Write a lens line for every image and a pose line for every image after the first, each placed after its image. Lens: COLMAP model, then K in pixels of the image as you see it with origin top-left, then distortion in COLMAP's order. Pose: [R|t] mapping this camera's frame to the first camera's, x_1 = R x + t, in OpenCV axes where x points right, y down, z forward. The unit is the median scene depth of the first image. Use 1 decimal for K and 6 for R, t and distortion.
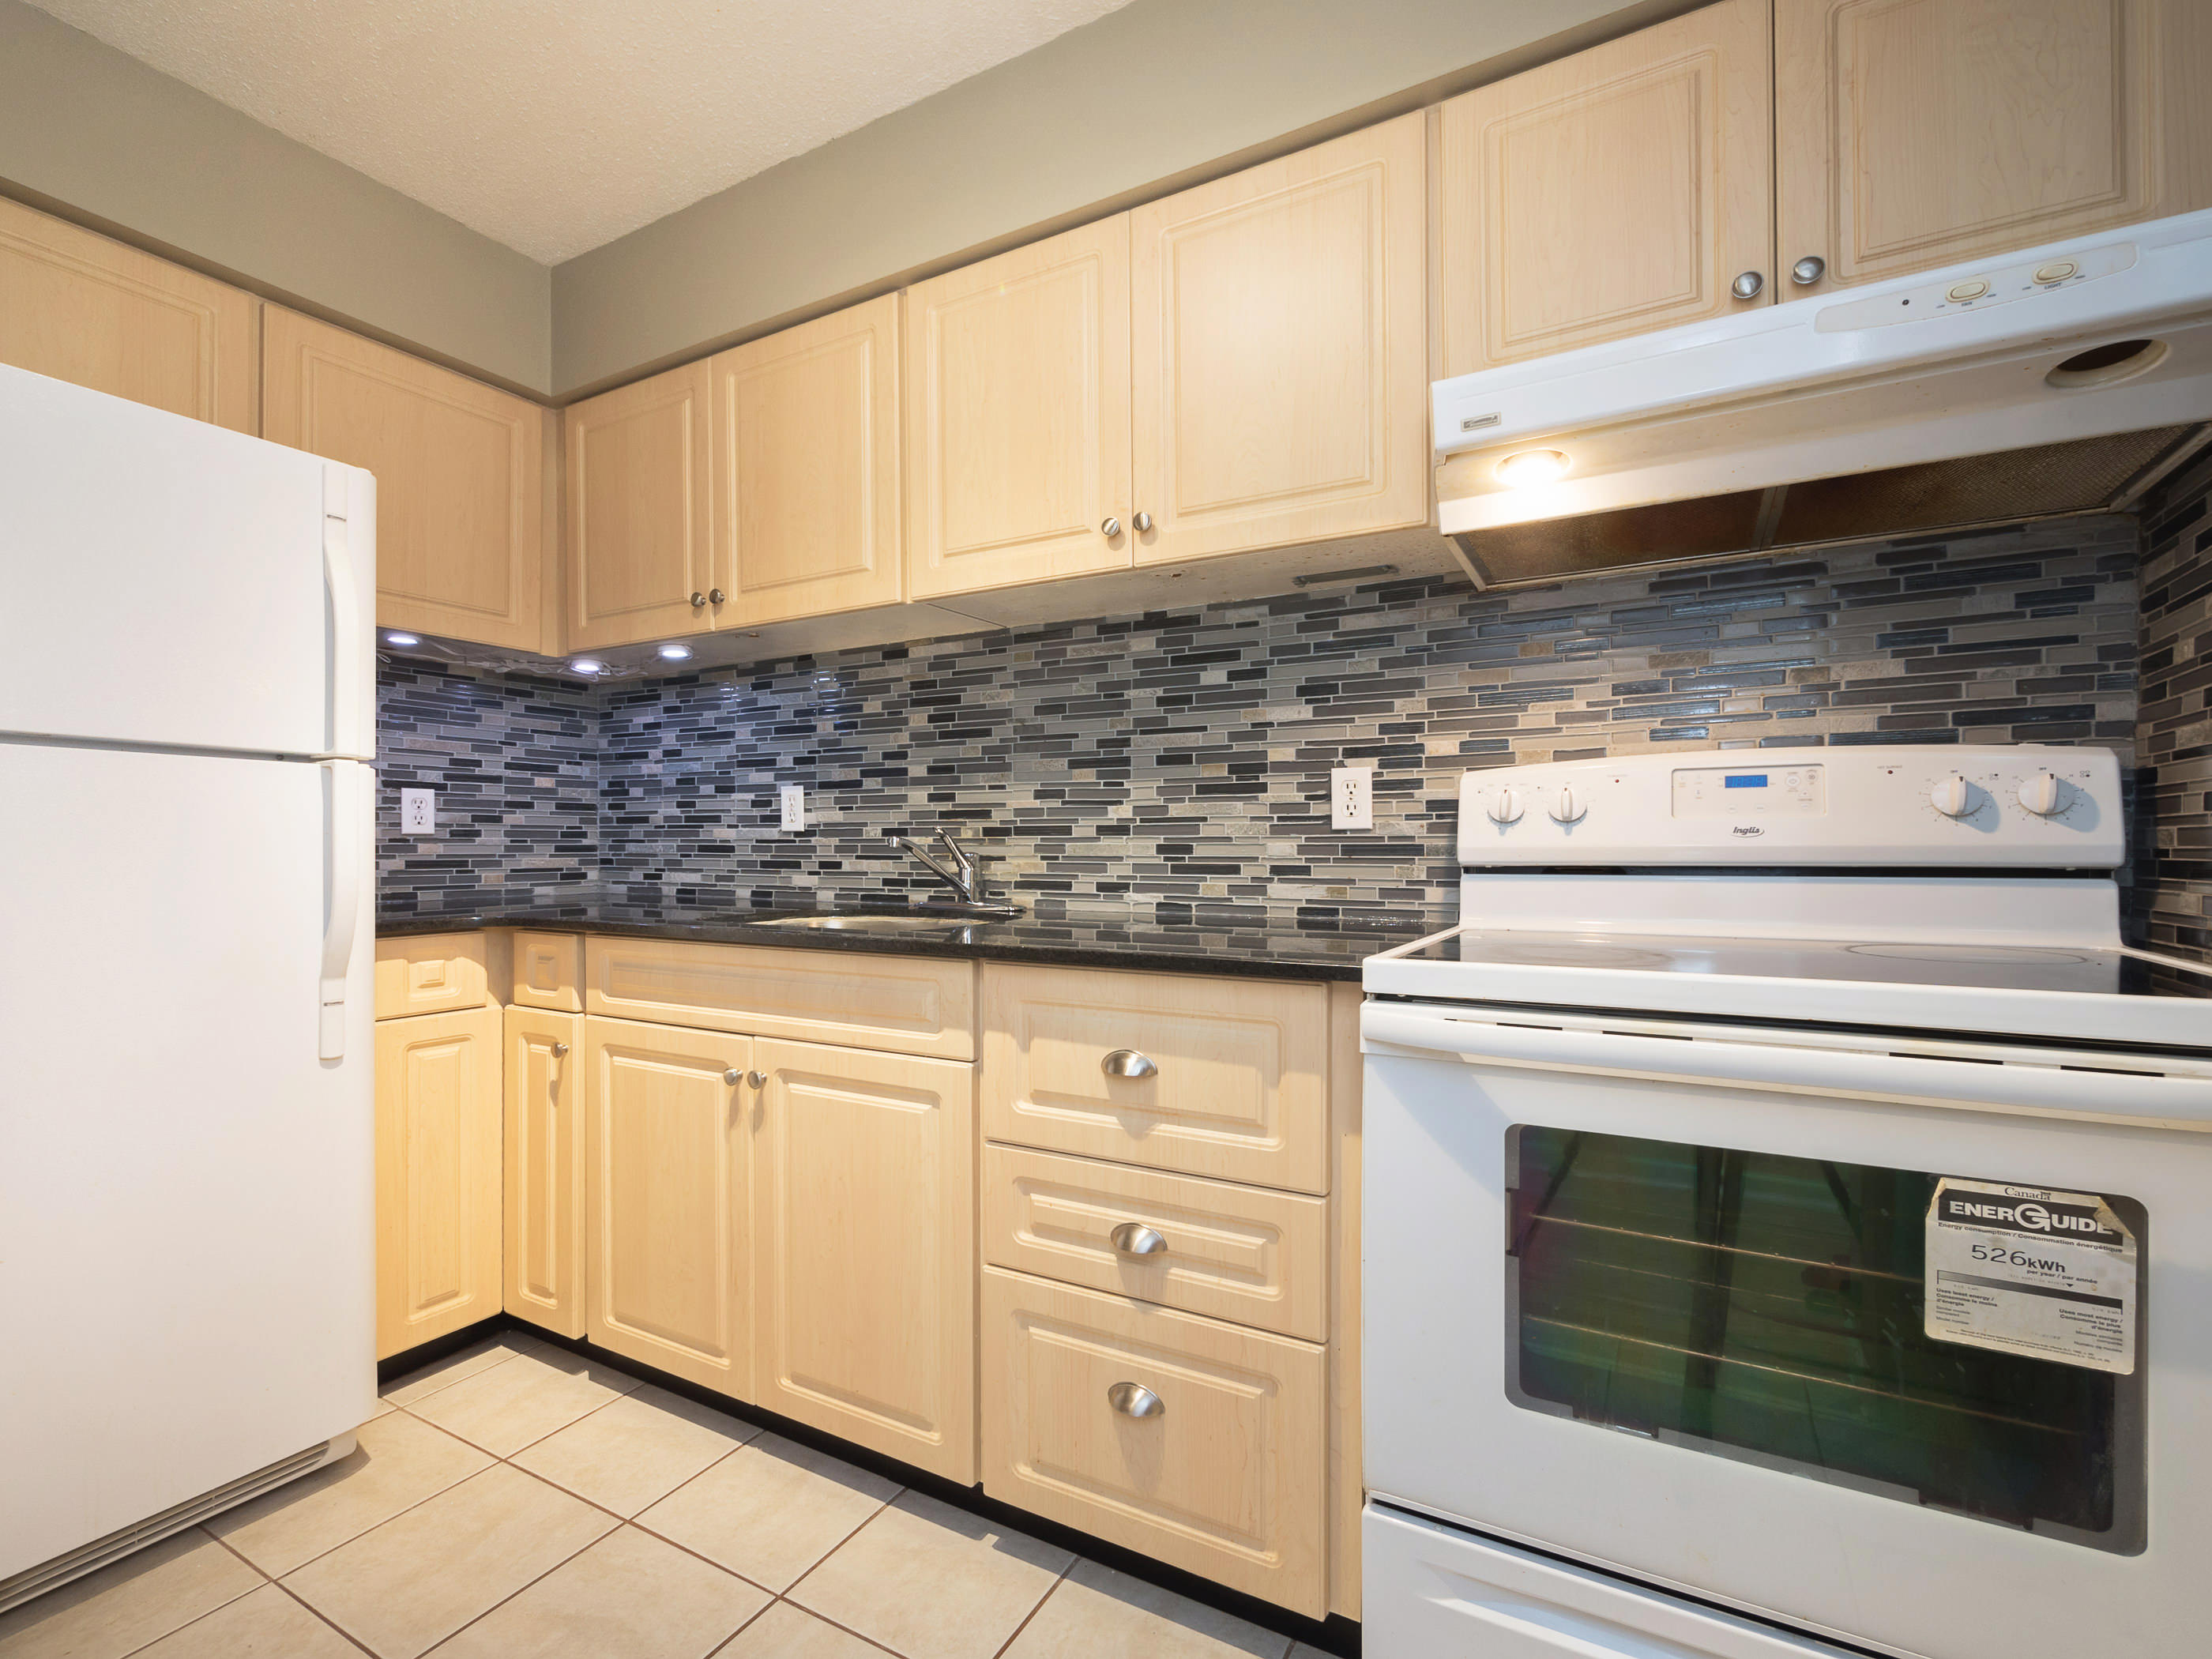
lens RADIAL K [[950.7, 0, 1147.9], [0, 950.7, 827.9], [0, 0, 1]] dist [-0.004800, 0.001580]
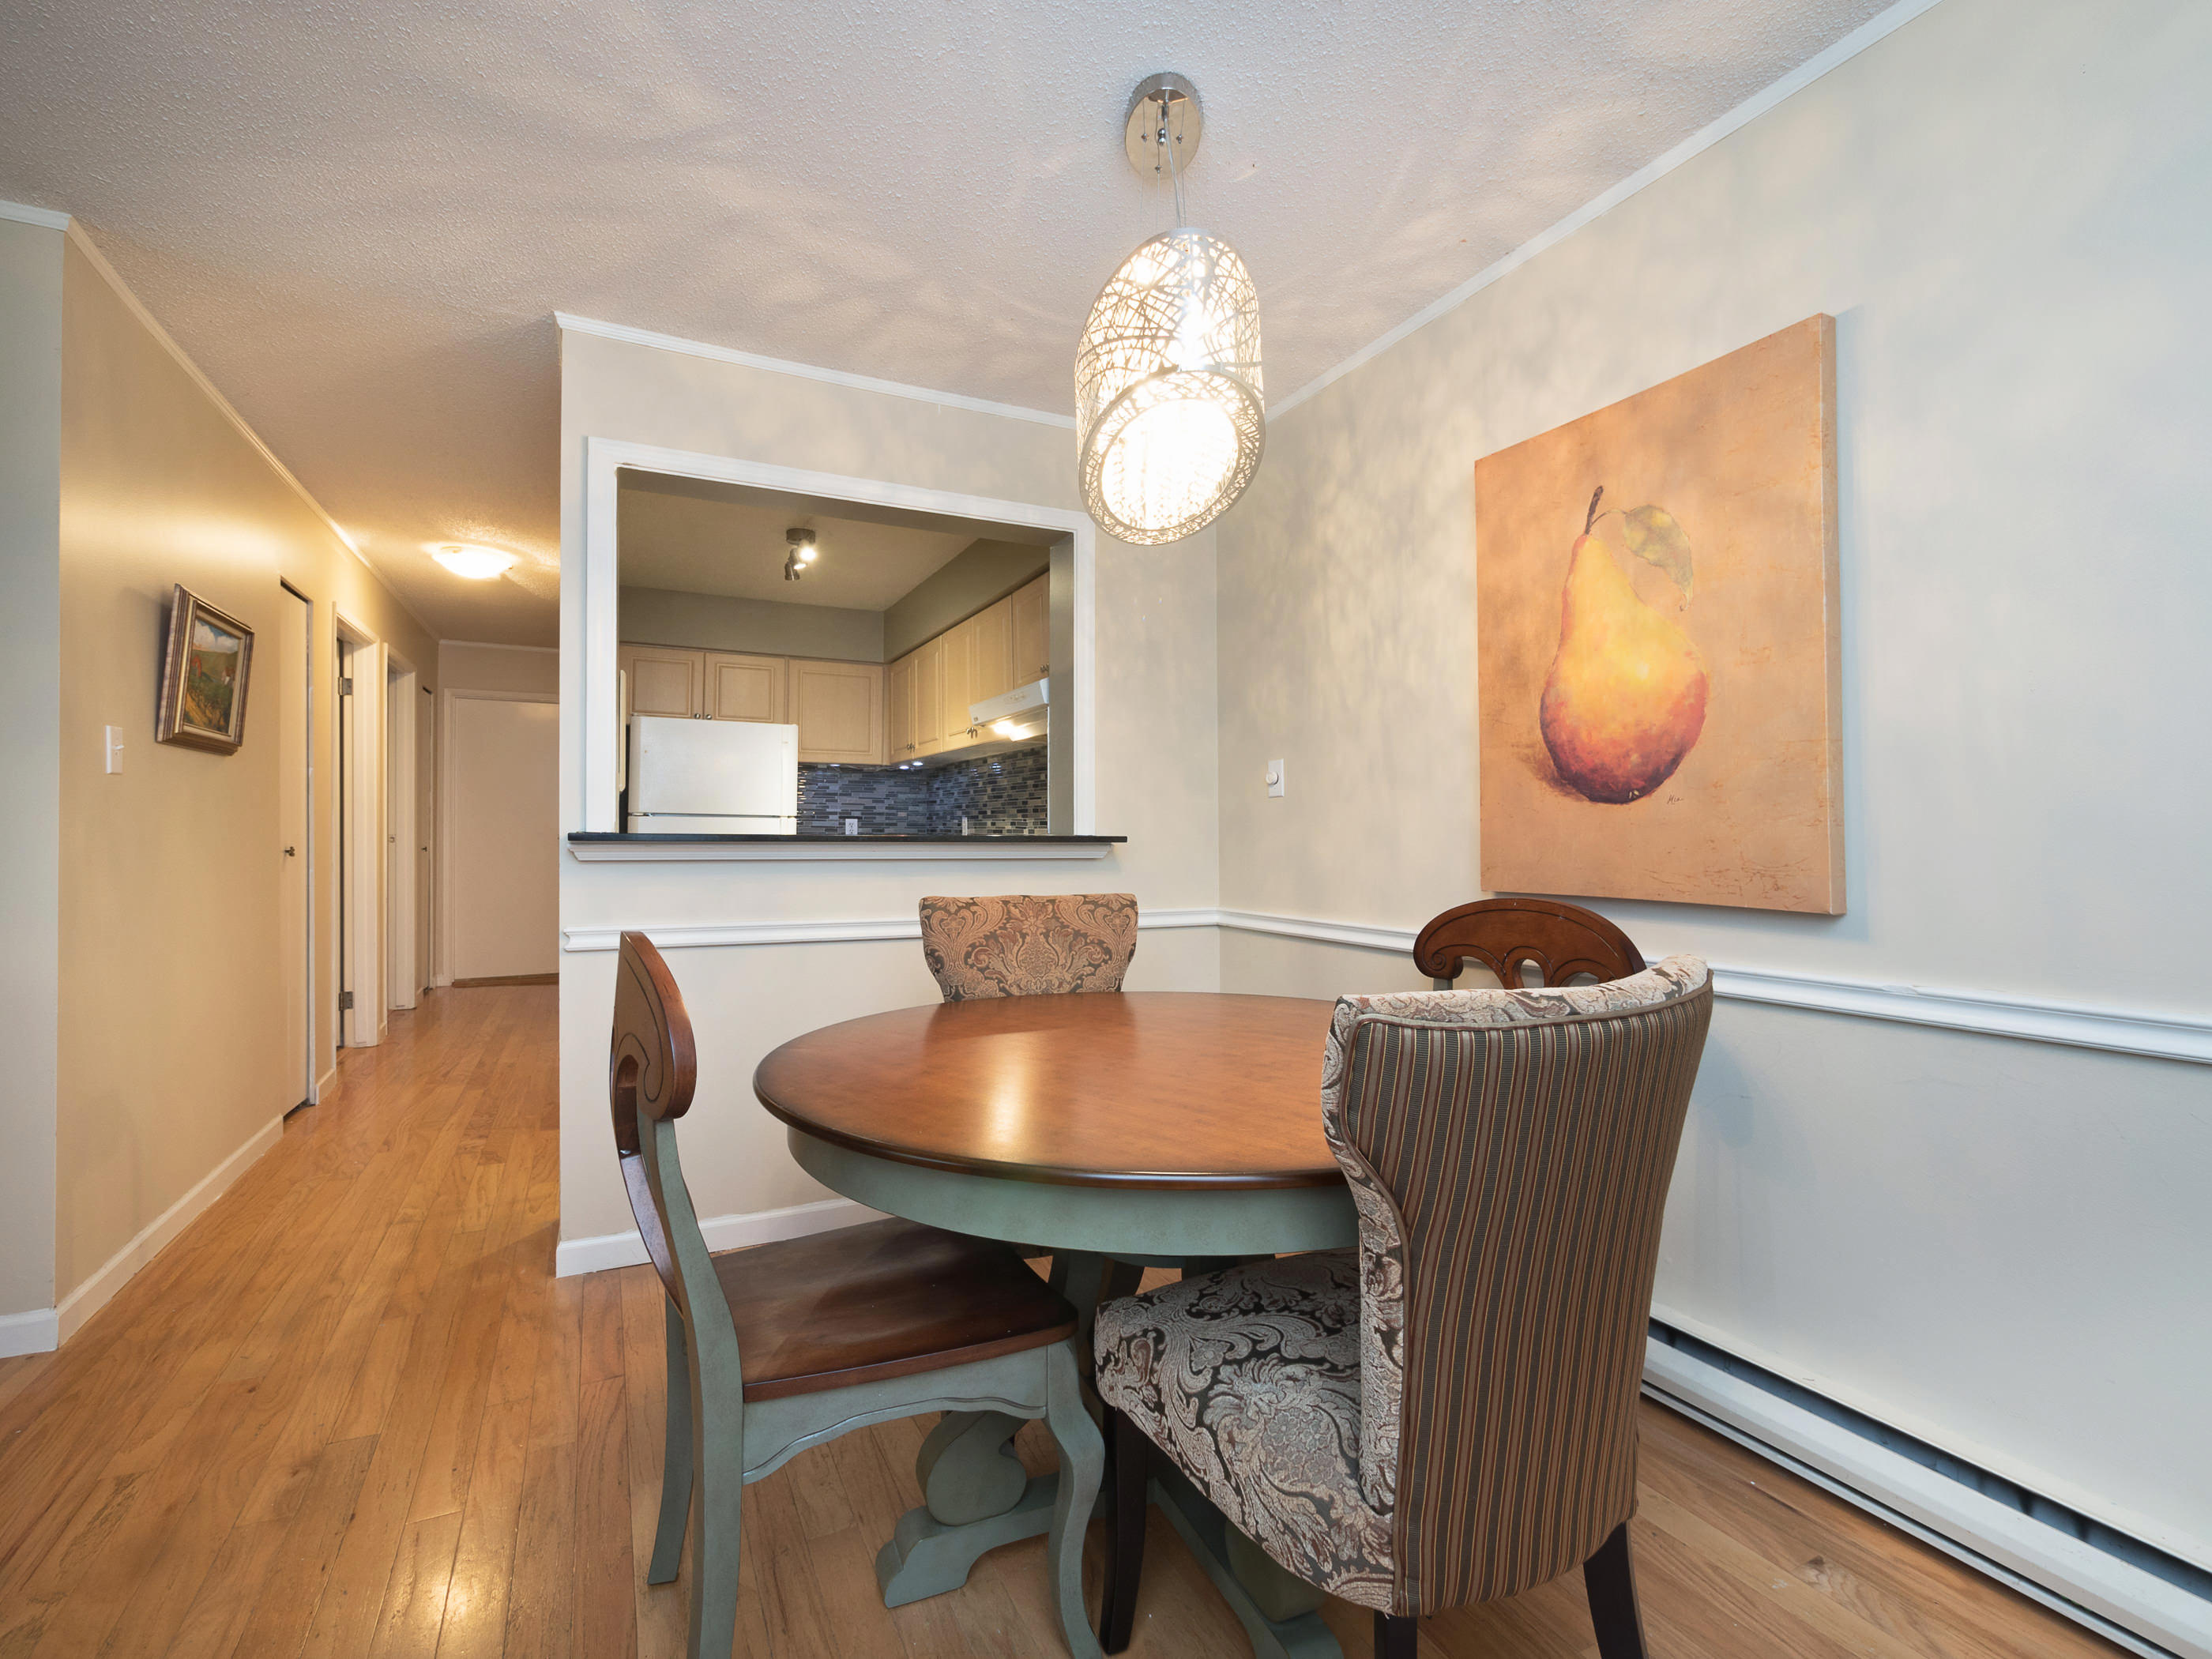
lens RADIAL K [[950.7, 0, 1094.9], [0, 950.7, 832.7], [0, 0, 1]] dist [-0.004800, 0.001580]
pose [[0.801887, 0.014563, -0.597298, 1.227440], [-0.007172, 0.999865, 0.014750, -0.043980], [0.597433, -0.007544, 0.801884, -0.632641]]
